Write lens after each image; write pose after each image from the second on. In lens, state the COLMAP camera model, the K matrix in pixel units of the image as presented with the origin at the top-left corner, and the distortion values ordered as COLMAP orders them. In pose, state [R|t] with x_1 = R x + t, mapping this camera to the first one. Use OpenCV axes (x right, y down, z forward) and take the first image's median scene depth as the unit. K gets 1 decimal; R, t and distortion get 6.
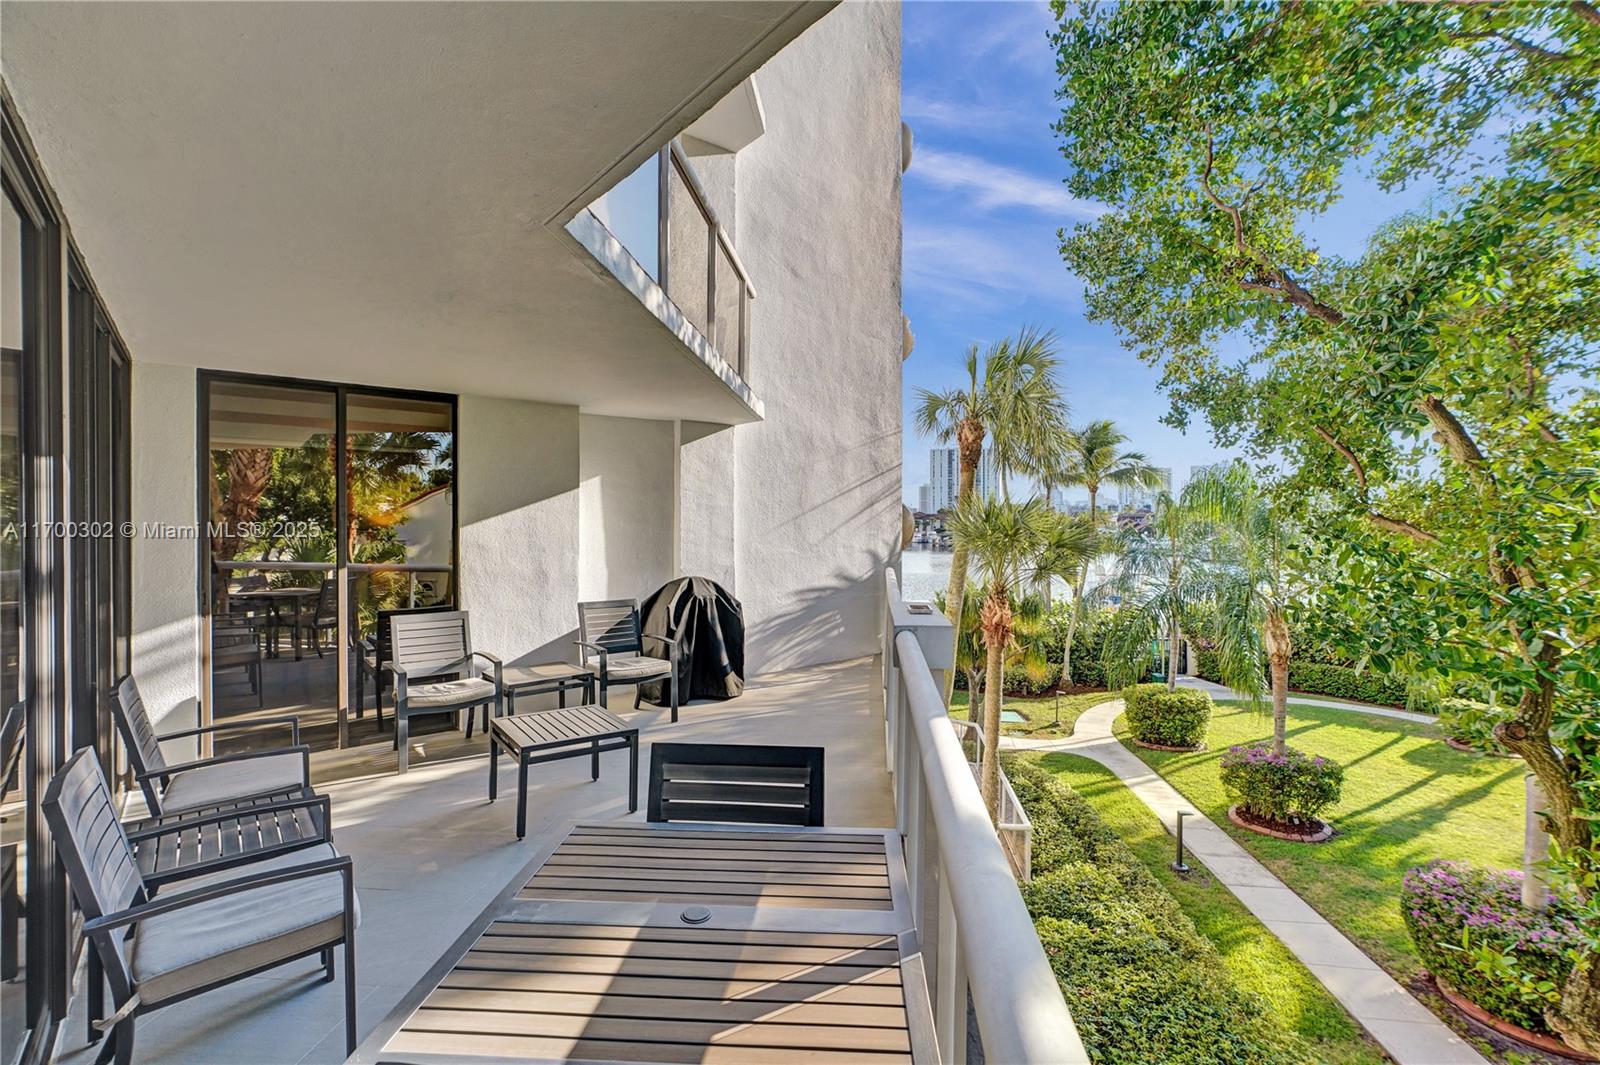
lens RADIAL K [[711.7, 0, 799.9], [0, 711.7, 536.4], [0, 0, 1]] dist [-0.010655, 0.005588]
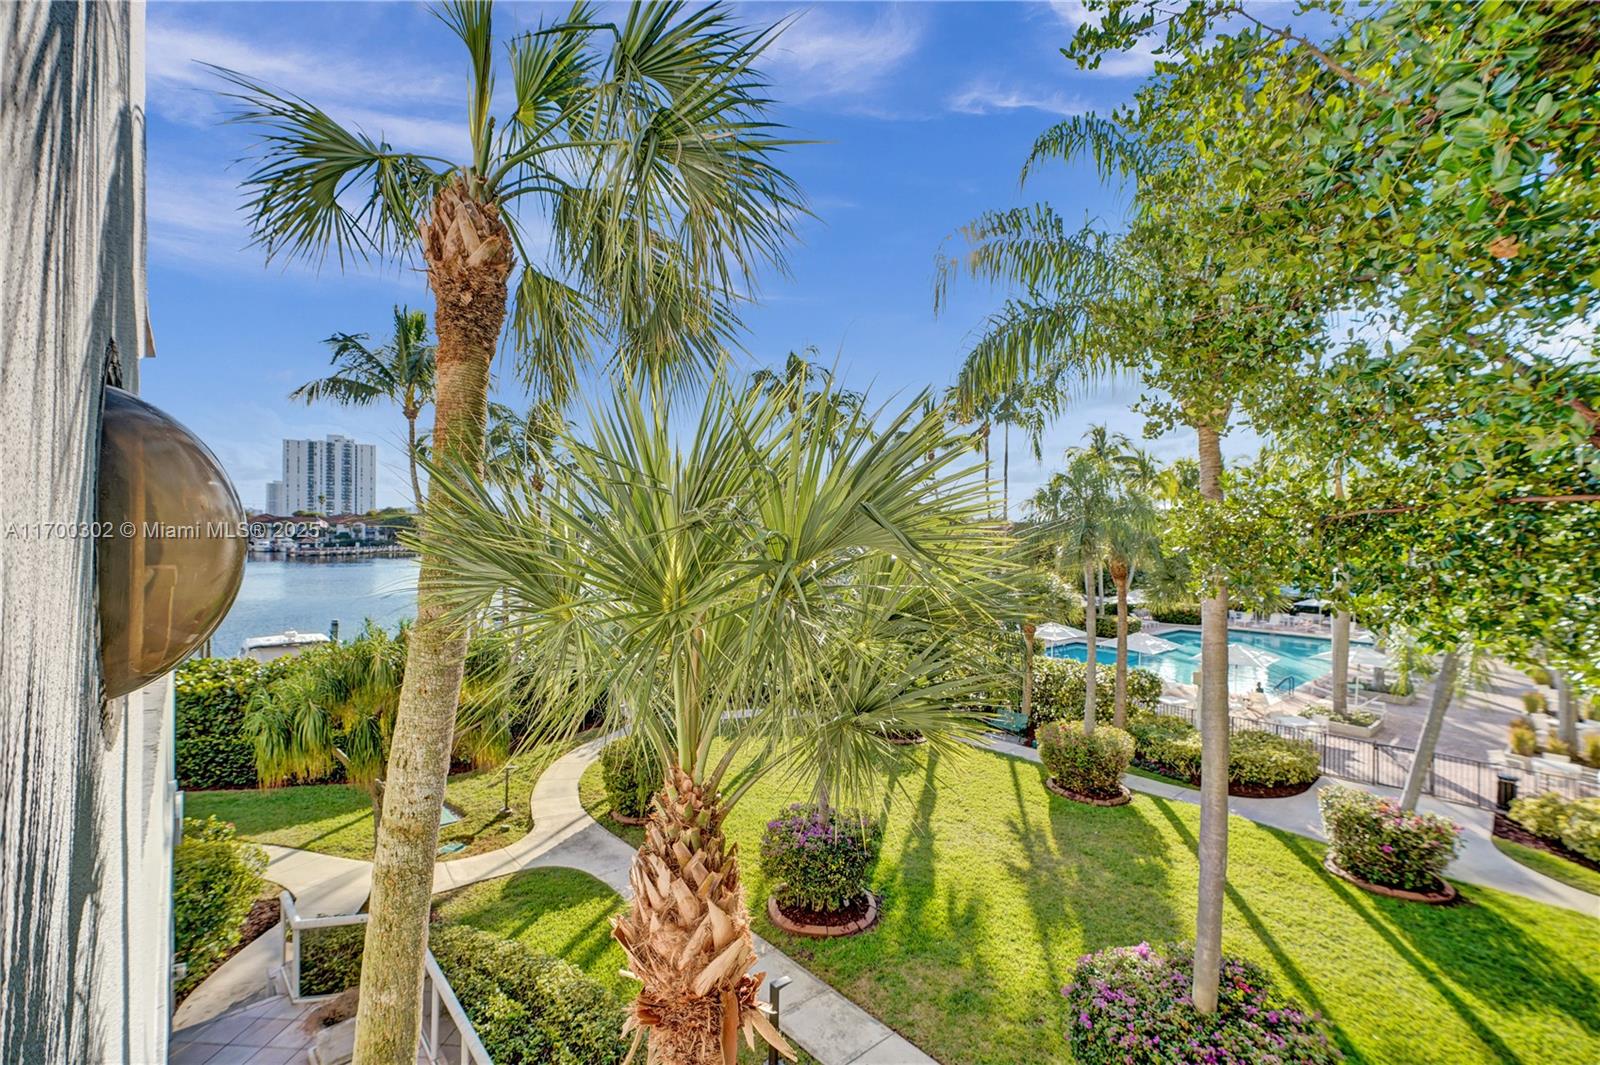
lens RADIAL K [[711.7, 0, 801.3], [0, 711.7, 535.0], [0, 0, 1]] dist [-0.010655, 0.005588]
pose [[0.687408, 0.003951, 0.726261, 0.057255], [0.004690, 0.999940, -0.009878, -0.005089], [-0.726257, 0.010196, 0.687348, 0.347845]]
